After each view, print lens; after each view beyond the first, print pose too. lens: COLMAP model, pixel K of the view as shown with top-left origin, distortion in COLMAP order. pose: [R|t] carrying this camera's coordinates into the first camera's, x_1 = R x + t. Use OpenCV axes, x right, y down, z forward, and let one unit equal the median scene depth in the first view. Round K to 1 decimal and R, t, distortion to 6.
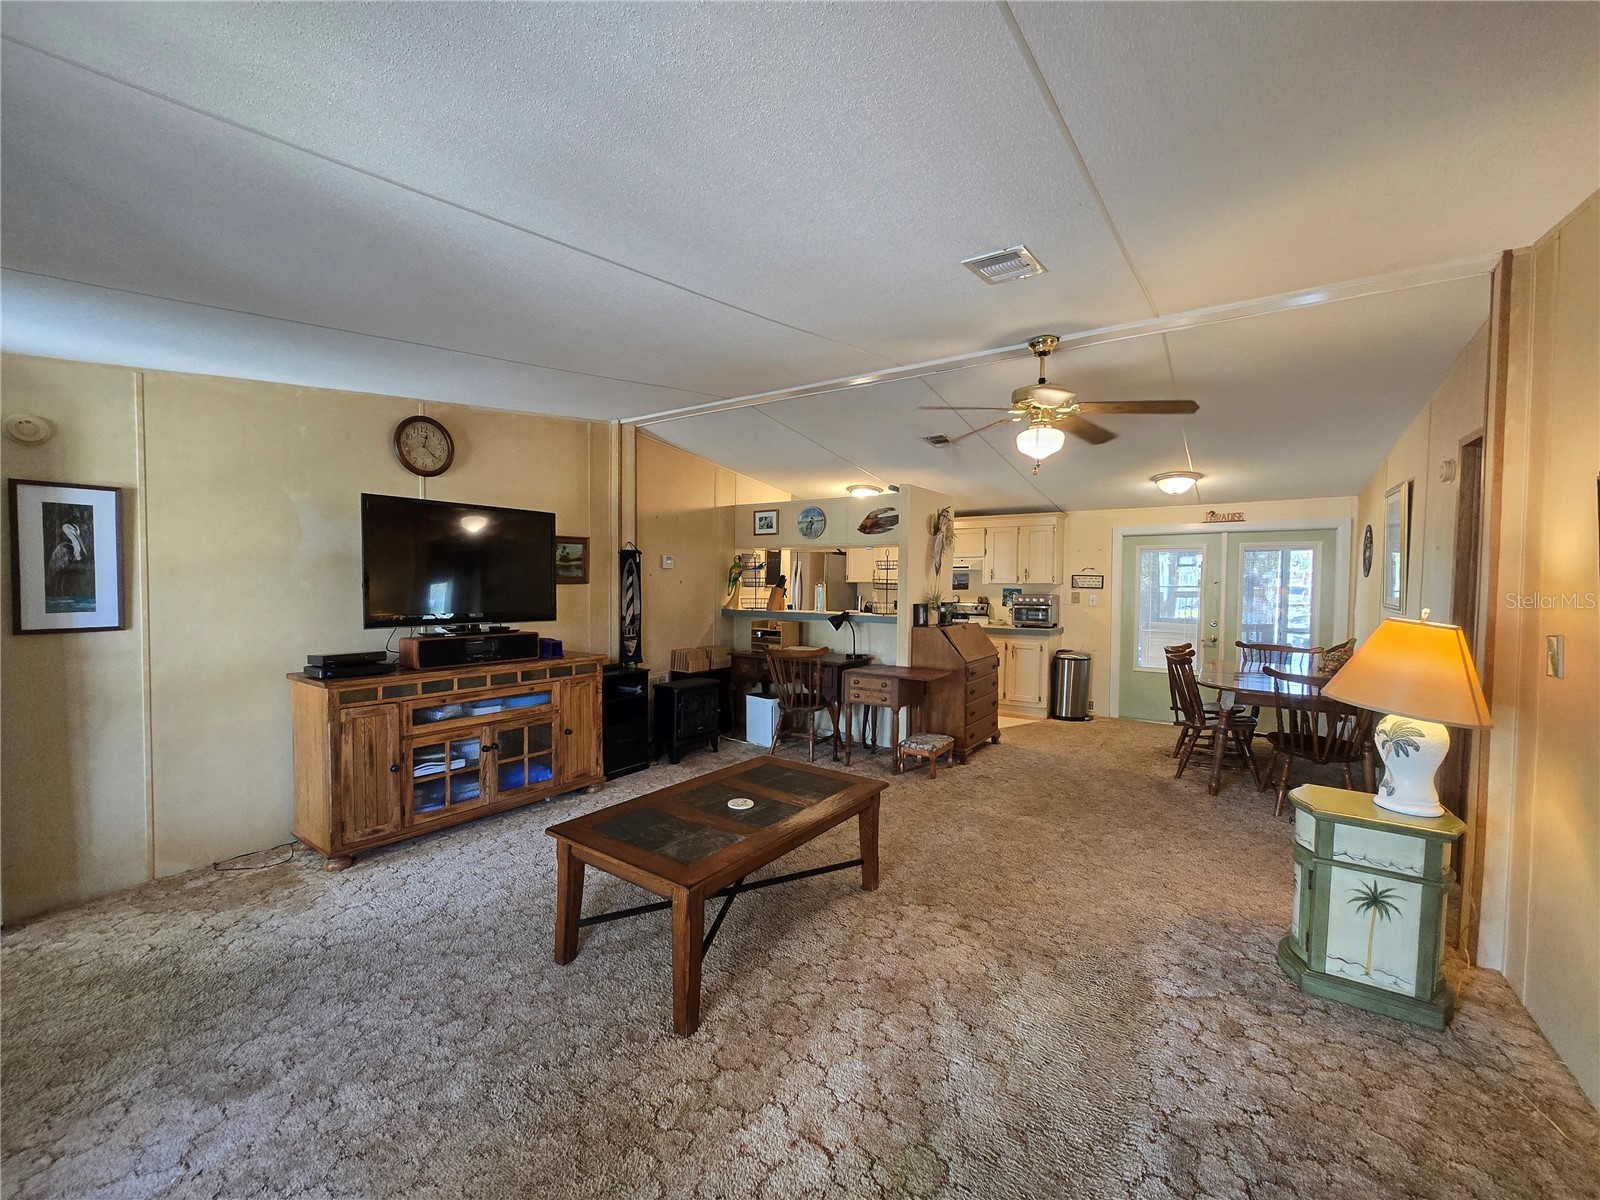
lens RADIAL K [[654.2, 0, 784.0], [0, 654.2, 602.4], [0, 0, 1]] dist [-0.004494, 0.001038]
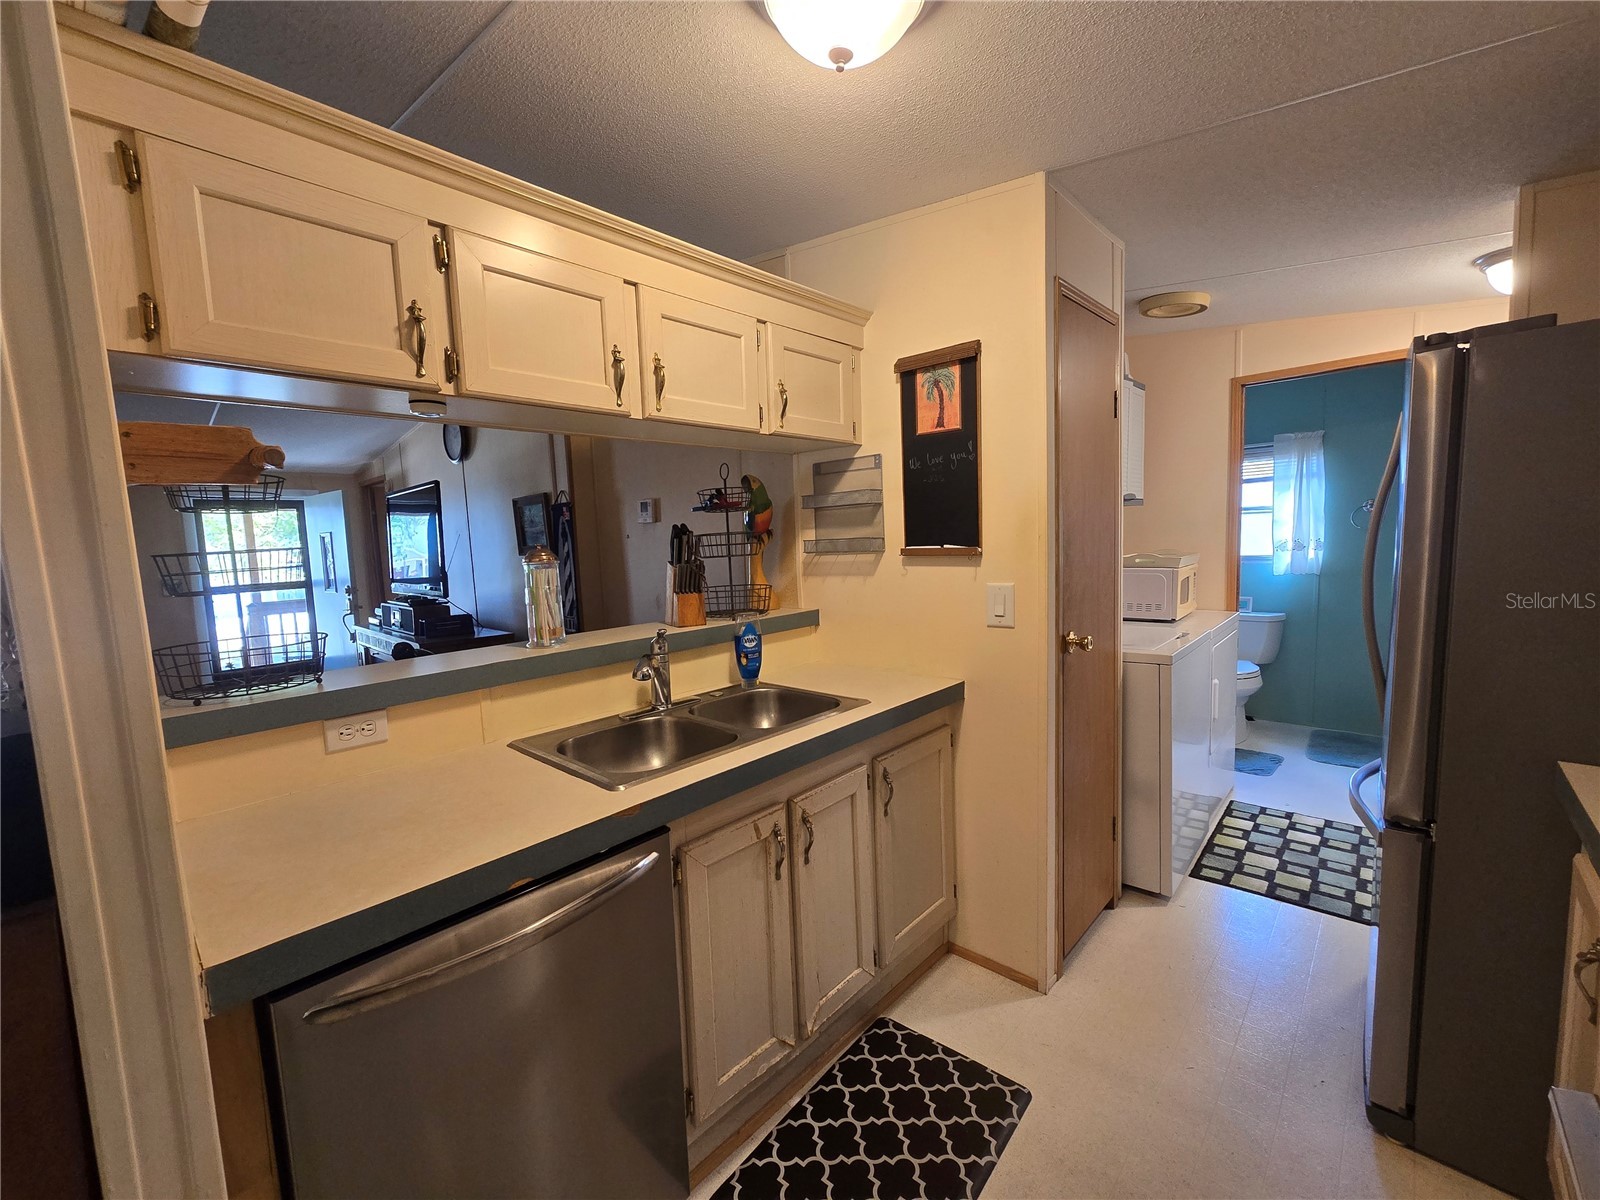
lens RADIAL K [[654.2, 0, 789.1], [0, 654.2, 612.1], [0, 0, 1]] dist [-0.004494, 0.001038]
pose [[-0.146011, 0.103572, -0.983846, 0.372021], [0.006974, 0.994588, 0.103667, -0.035607], [0.989258, 0.008275, -0.145943, 1.266195]]
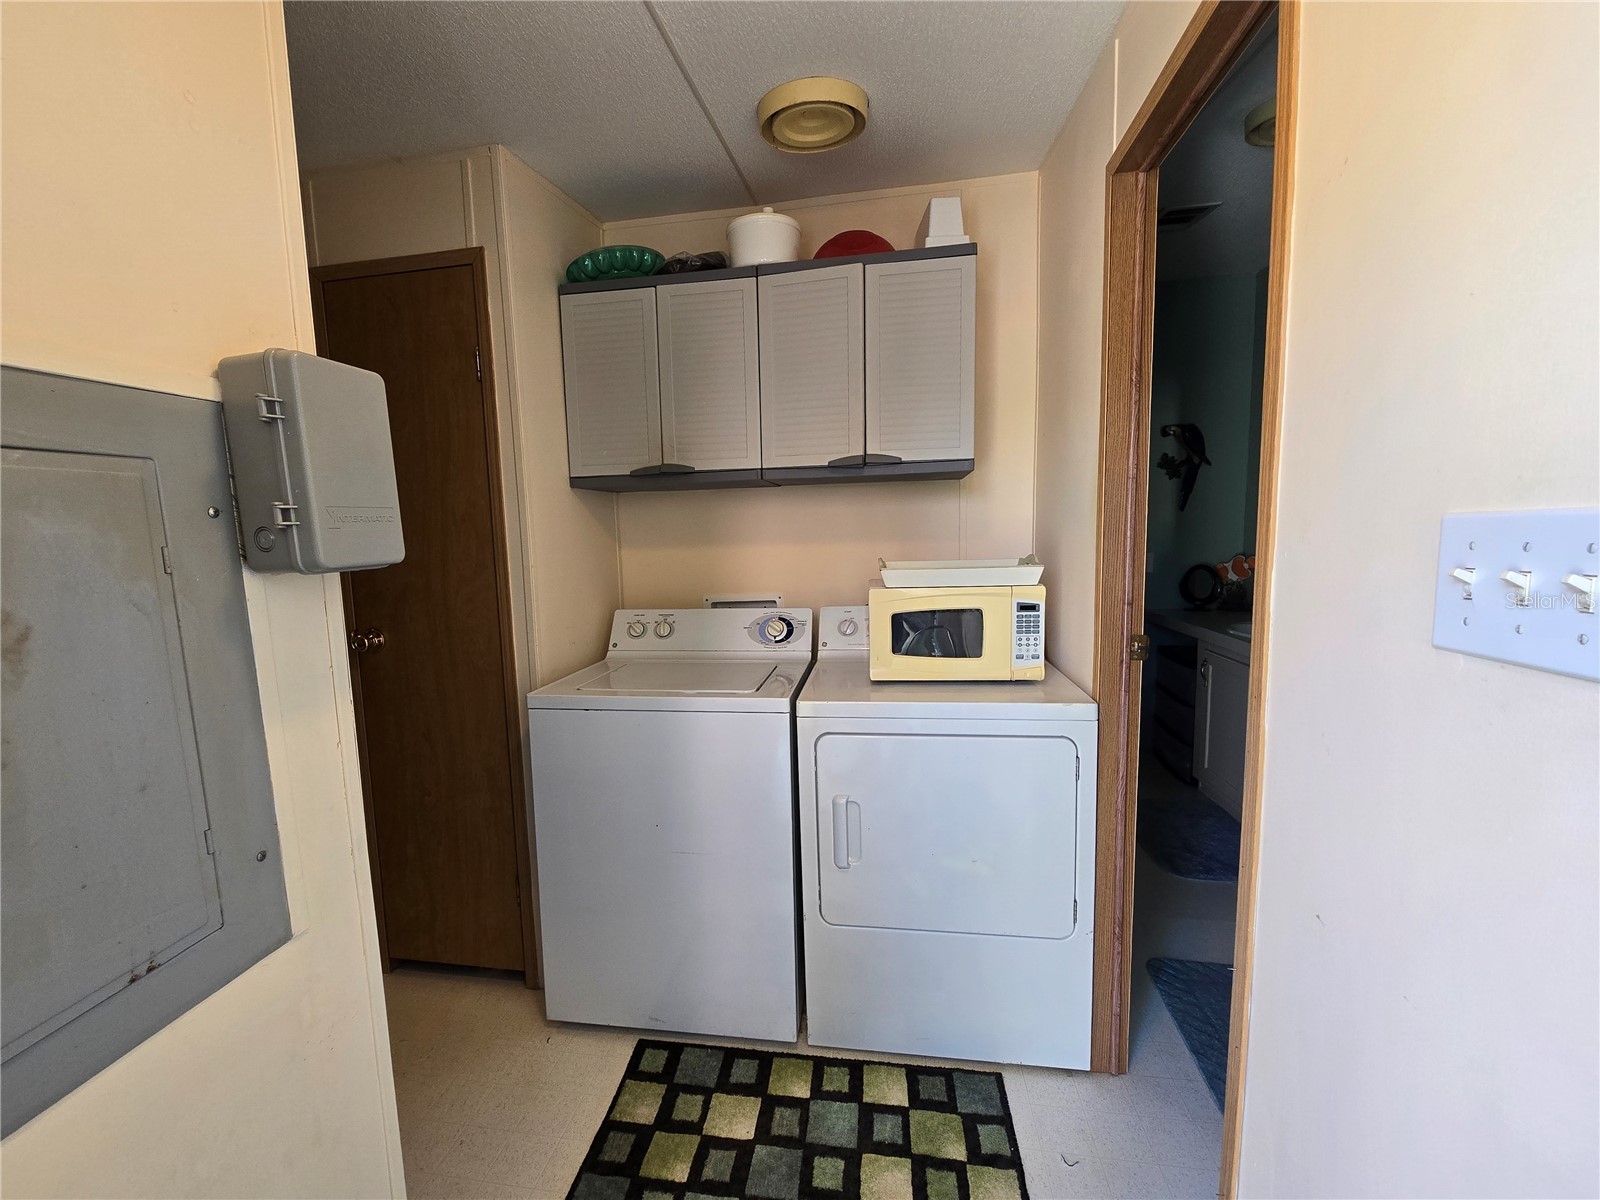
lens RADIAL K [[654.2, 0, 783.9], [0, 654.2, 593.2], [0, 0, 1]] dist [-0.004494, 0.001038]
pose [[-0.900683, 0.061255, -0.430138, -0.088628], [0.007275, 0.991999, 0.126036, -0.058585], [0.434417, 0.110389, -0.893922, 1.825612]]
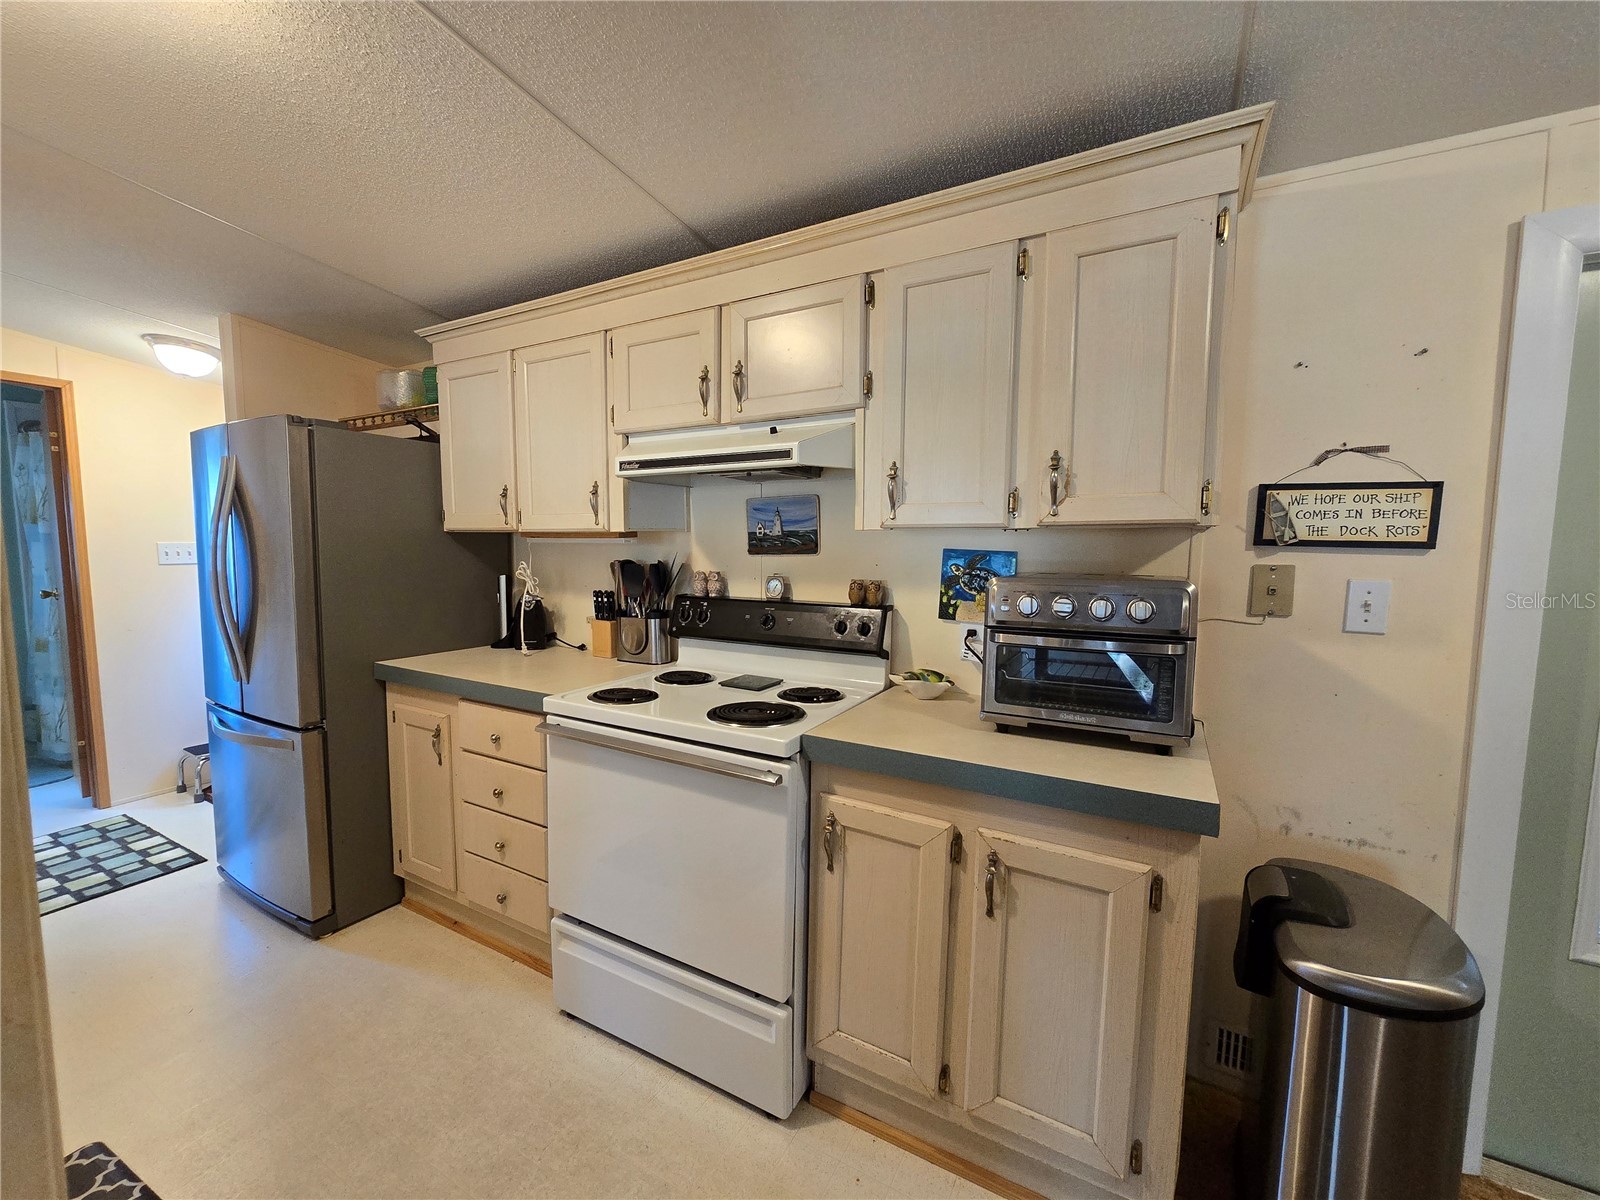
lens RADIAL K [[654.2, 0, 779.6], [0, 654.2, 603.9], [0, 0, 1]] dist [-0.004494, 0.001038]
pose [[0.996762, -0.009639, 0.079831, 0.347790], [0.004799, 0.998151, 0.060590, -0.022115], [-0.080267, -0.060011, 0.994965, 1.038998]]
